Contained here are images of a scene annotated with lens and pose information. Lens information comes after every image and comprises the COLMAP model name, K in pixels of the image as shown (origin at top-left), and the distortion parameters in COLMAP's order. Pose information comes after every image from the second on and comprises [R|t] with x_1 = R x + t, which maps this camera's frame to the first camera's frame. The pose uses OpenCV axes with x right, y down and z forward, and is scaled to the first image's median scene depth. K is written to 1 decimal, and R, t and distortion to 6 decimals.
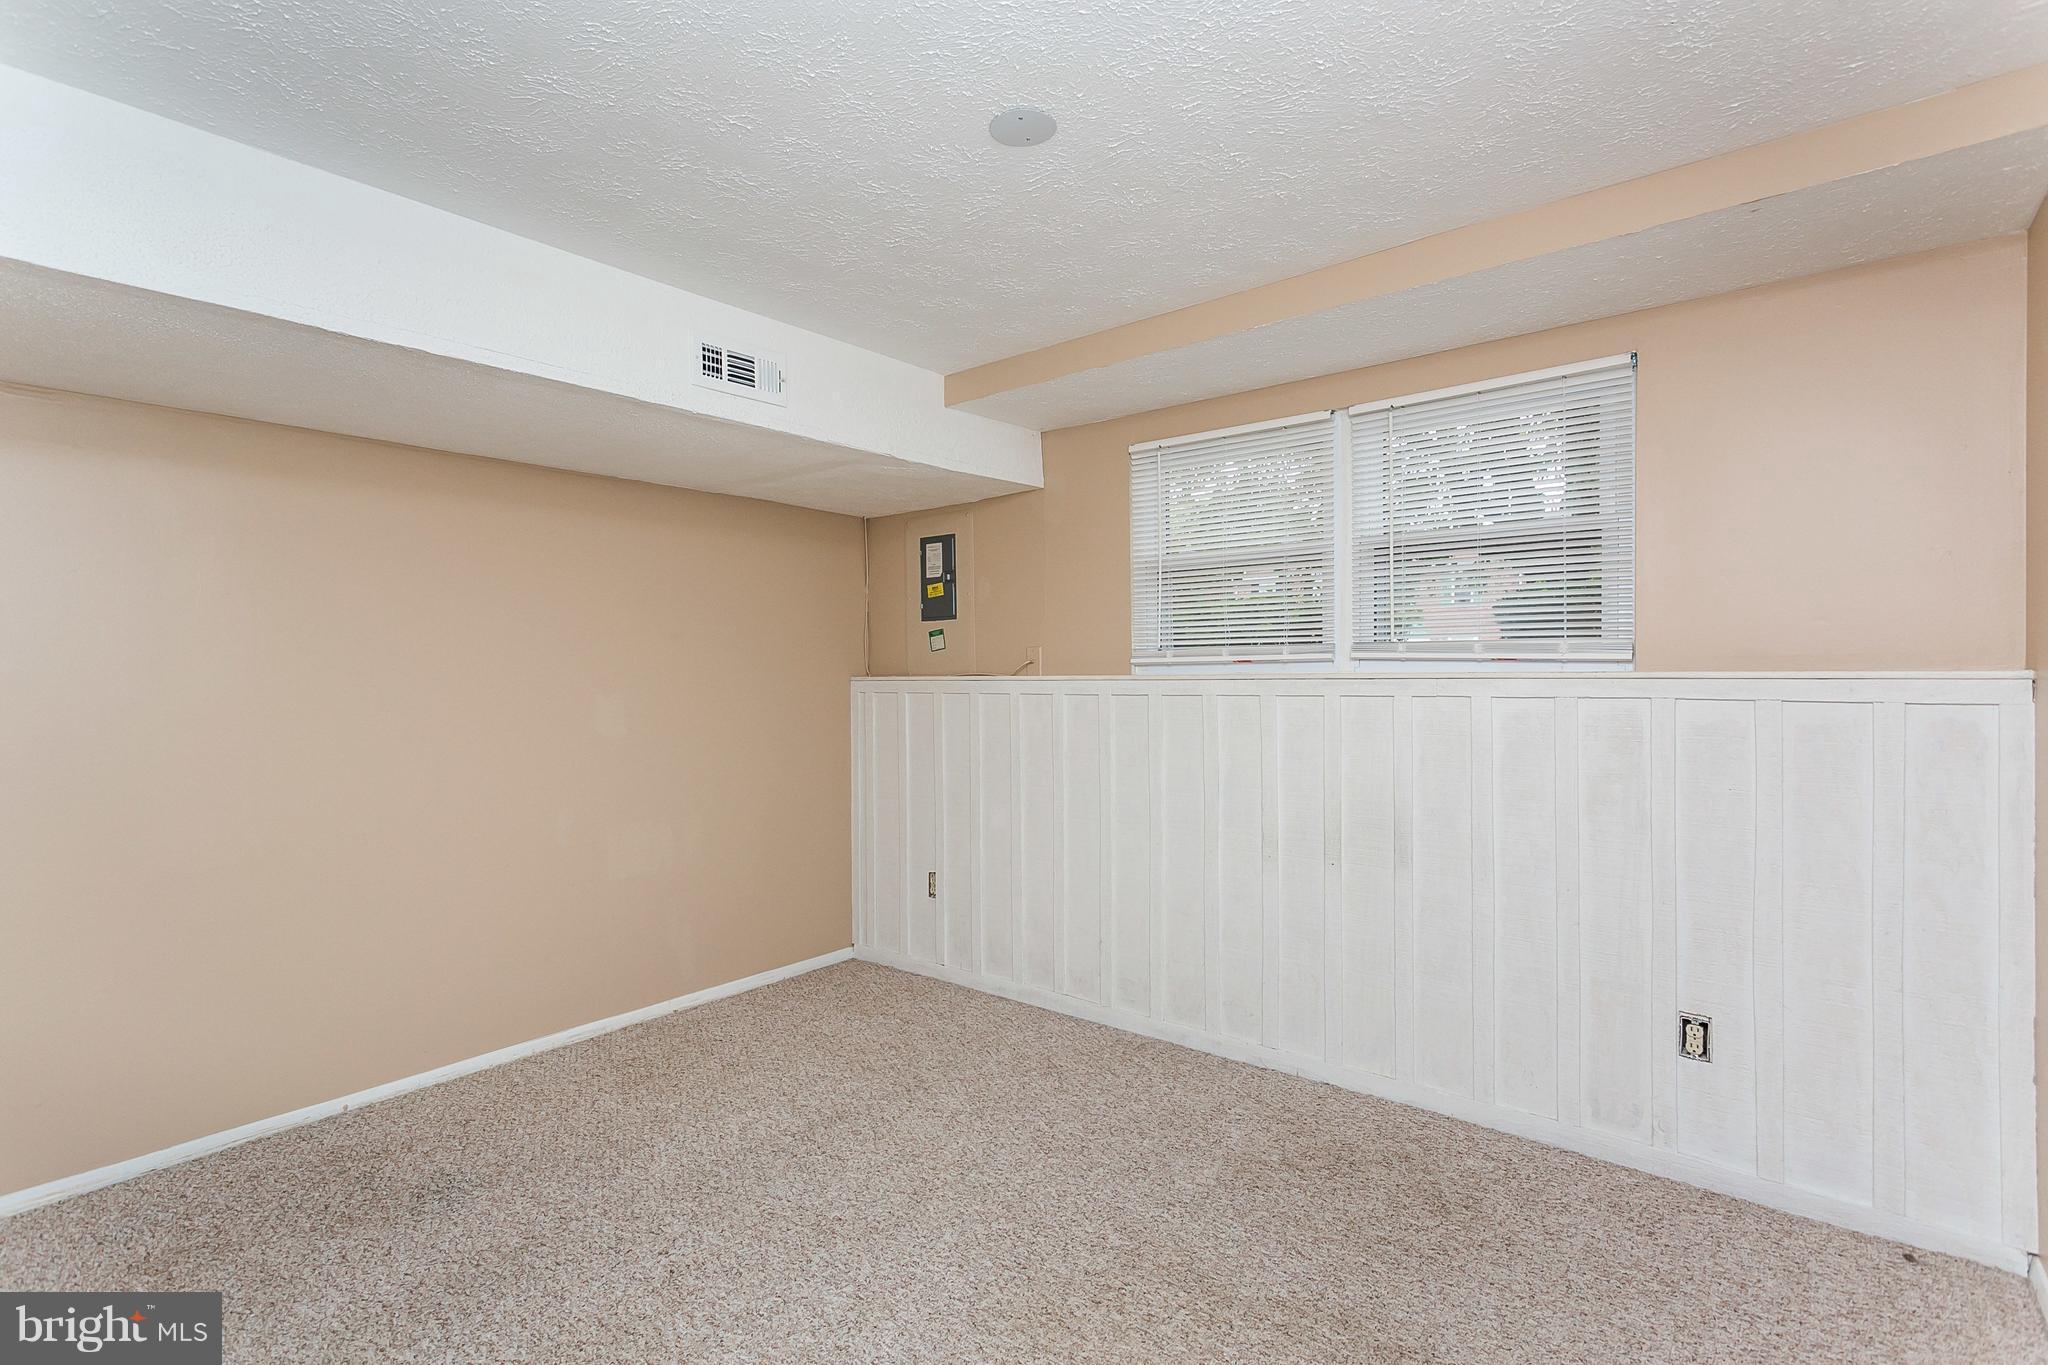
lens RADIAL K [[964.6, 0, 1015.9], [0, 964.6, 682.1], [0, 0, 1]] dist [0.000496, 0.000308]
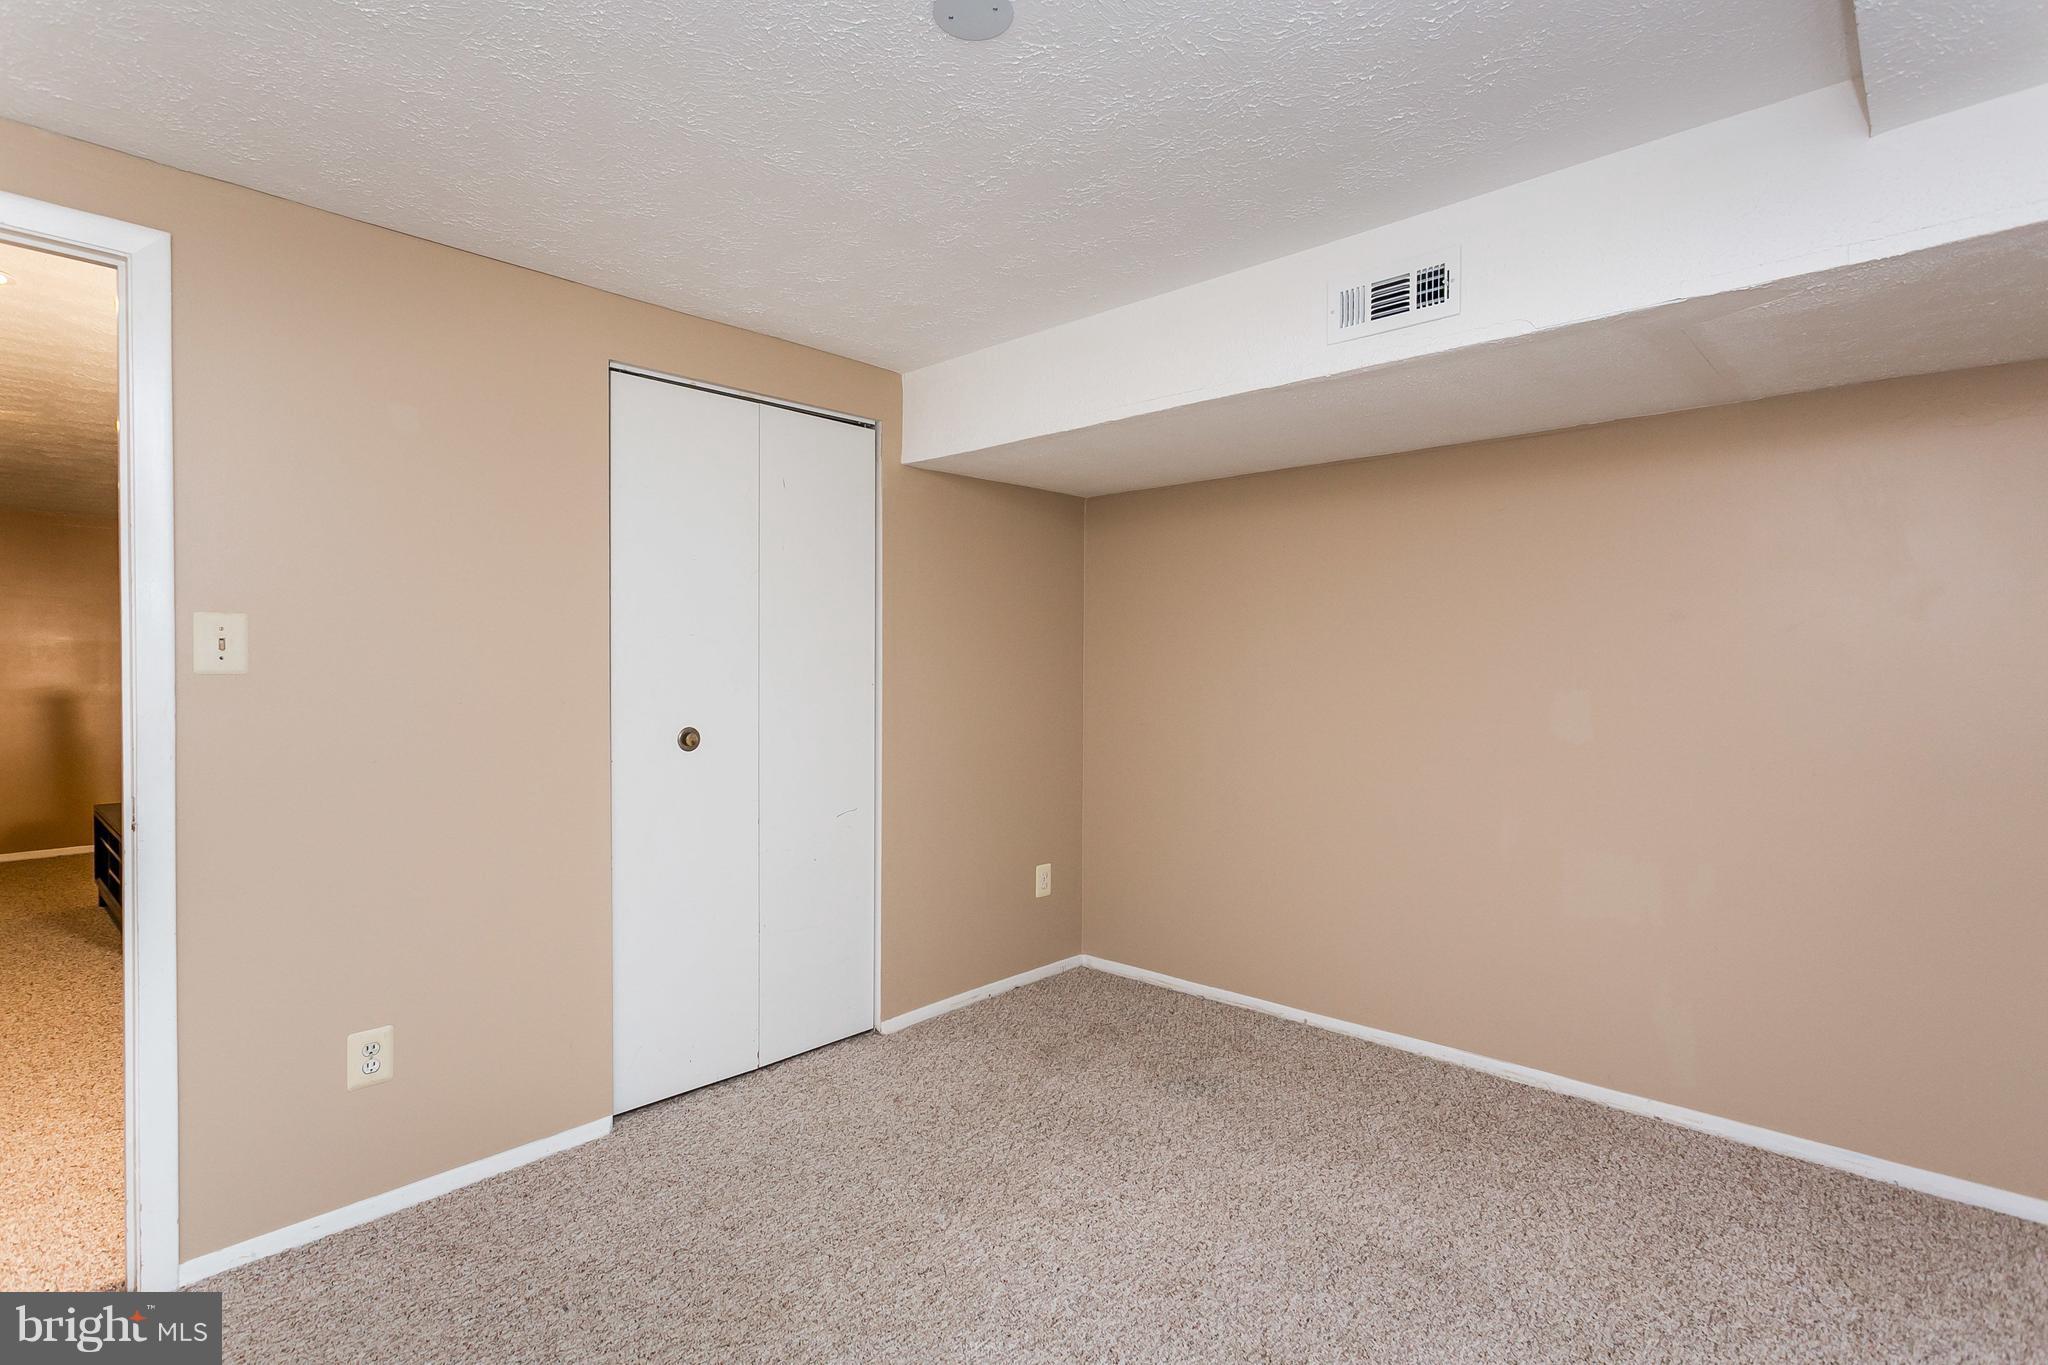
lens RADIAL K [[964.6, 0, 1015.9], [0, 964.6, 682.1], [0, 0, 1]] dist [0.000496, 0.000308]
pose [[-0.062877, 0.017089, -0.997875, 0.508528], [-0.013021, 0.999754, 0.017942, -0.004619], [0.997936, 0.014121, -0.062639, 0.664721]]
